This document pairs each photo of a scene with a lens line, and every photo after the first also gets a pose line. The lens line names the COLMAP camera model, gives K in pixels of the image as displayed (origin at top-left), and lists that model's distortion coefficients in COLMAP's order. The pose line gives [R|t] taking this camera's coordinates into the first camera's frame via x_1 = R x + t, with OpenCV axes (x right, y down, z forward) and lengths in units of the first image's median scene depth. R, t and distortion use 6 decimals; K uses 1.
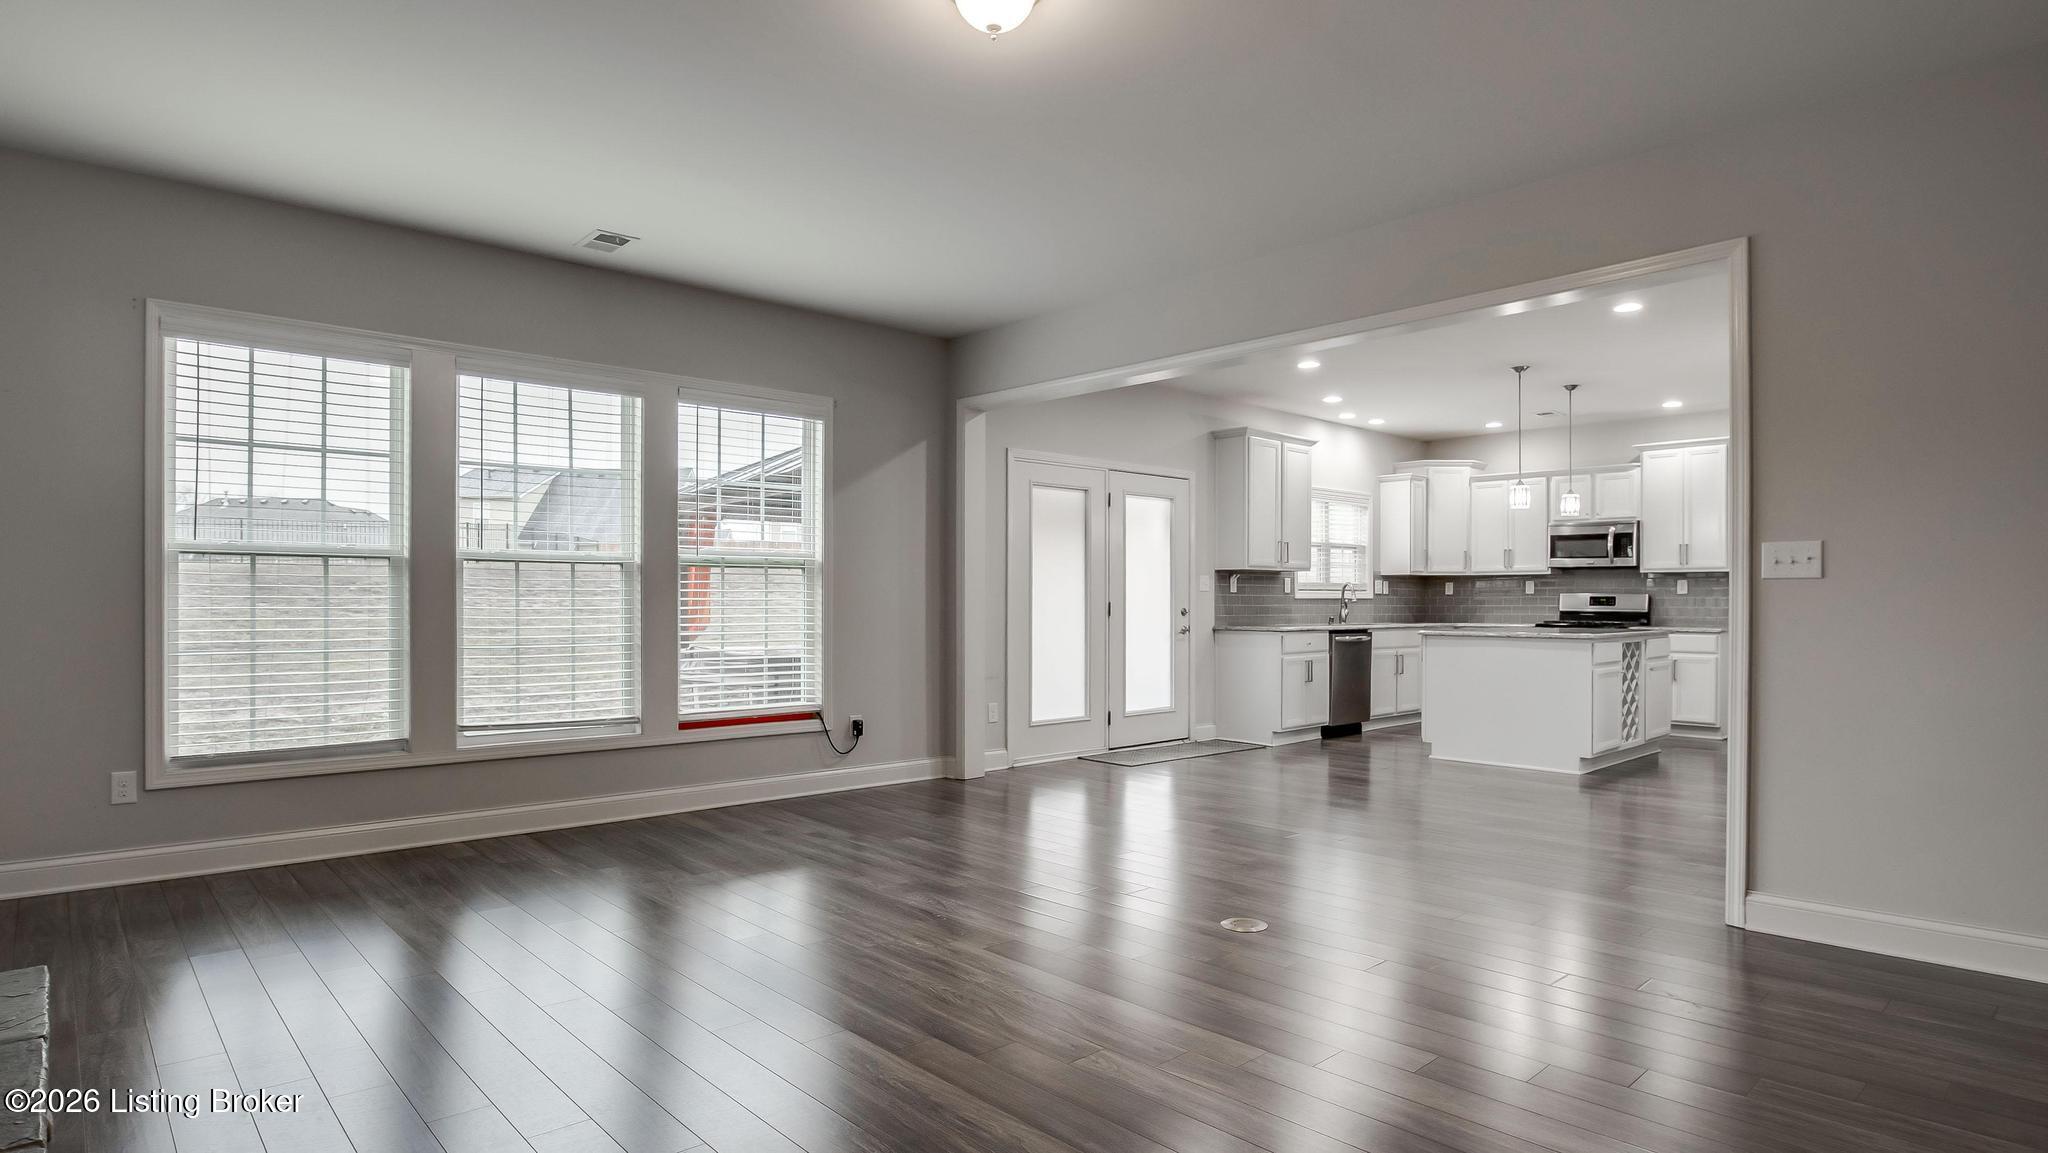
lens RADIAL K [[1108.8, 0, 1051.5], [0, 1108.8, 606.5], [0, 0, 1]] dist [-0.028386, 0.002774]
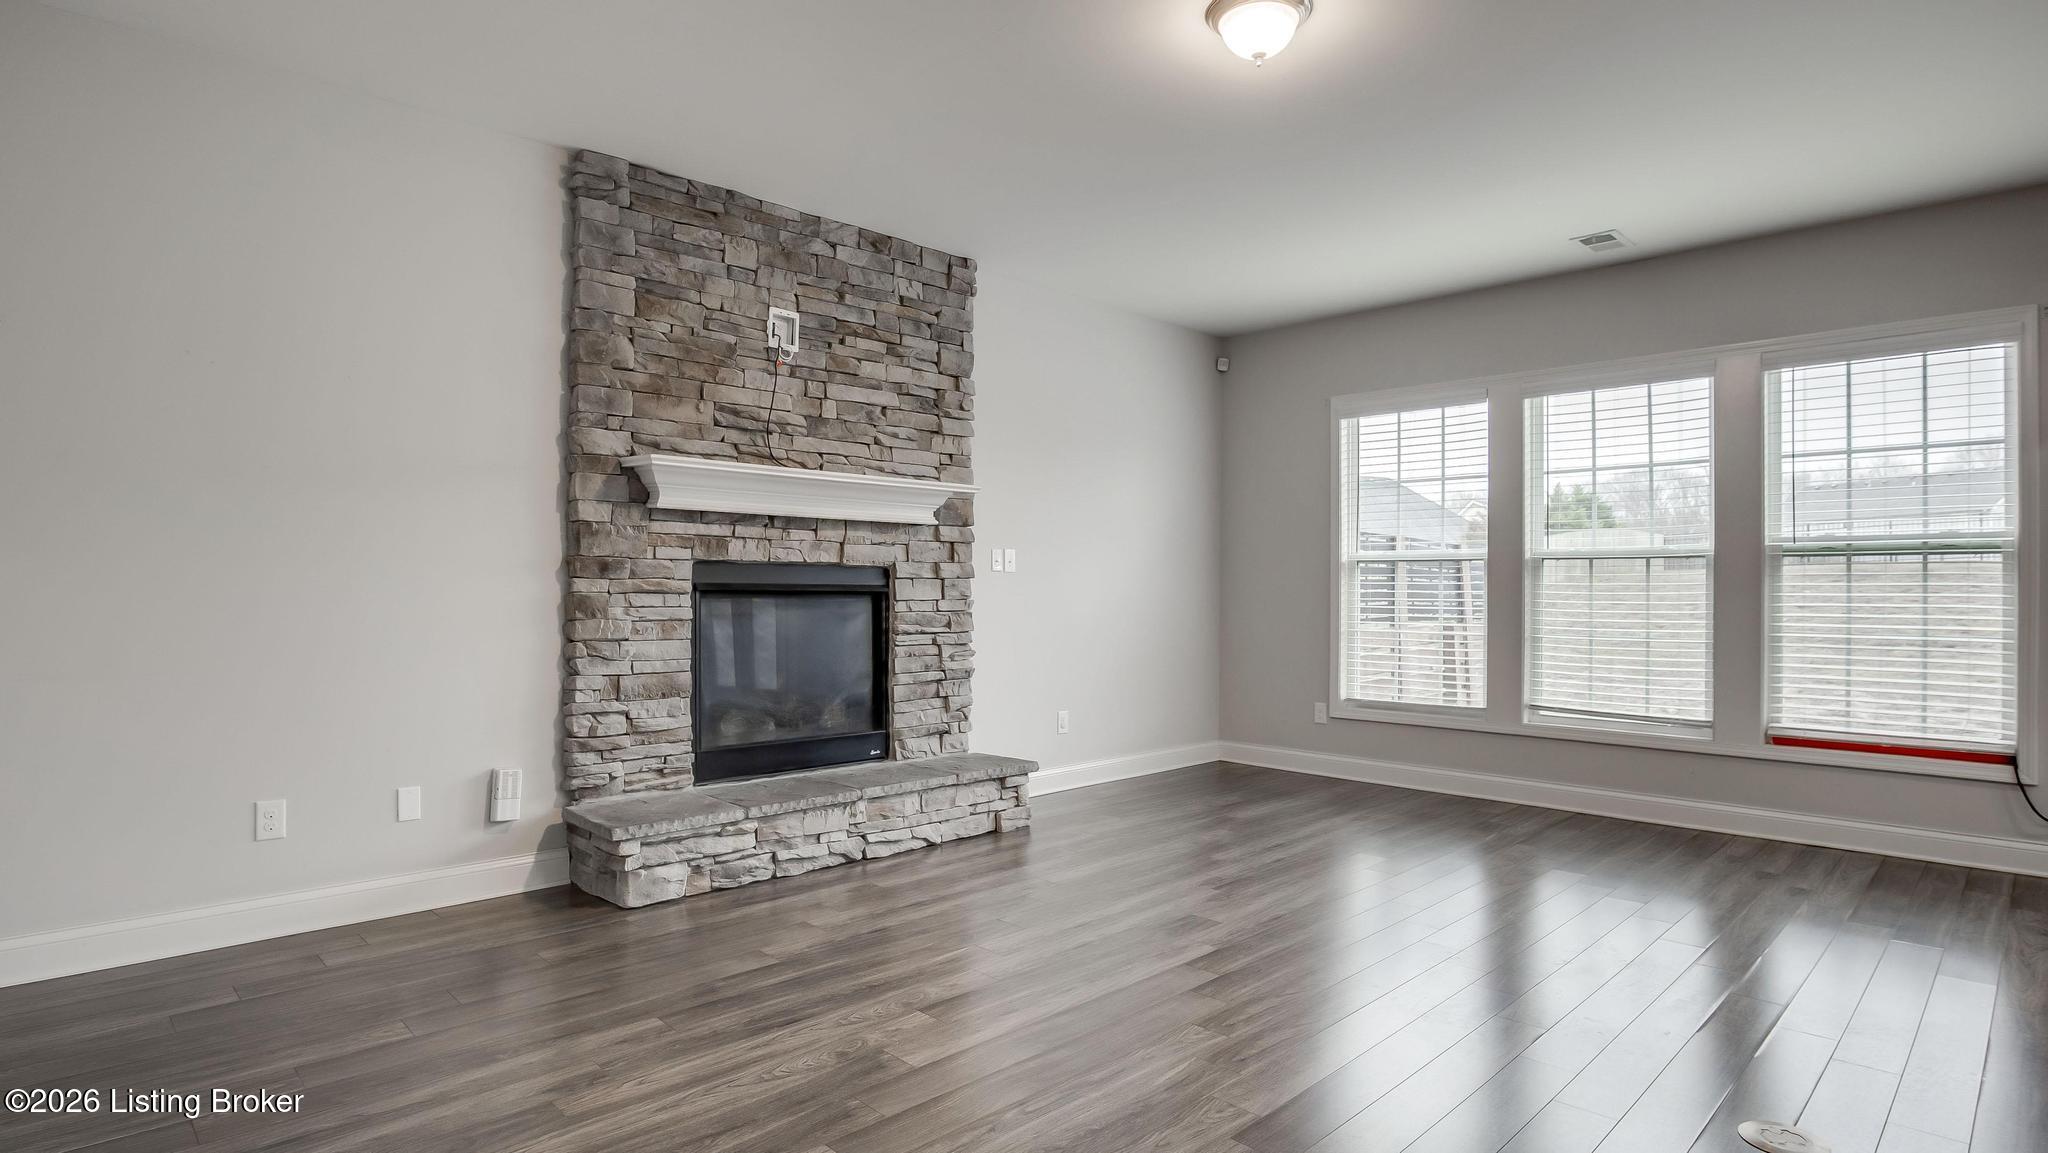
lens RADIAL K [[1046.6, 0, 1048.4], [0, 1046.6, 588.4], [0, 0, 1]] dist [-0.058719, 0.000456]
pose [[0.017612, -0.004647, -0.999834, 0.276611], [-0.013588, 0.999896, -0.004887, -0.000130], [0.999753, 0.013671, 0.017547, 0.250949]]
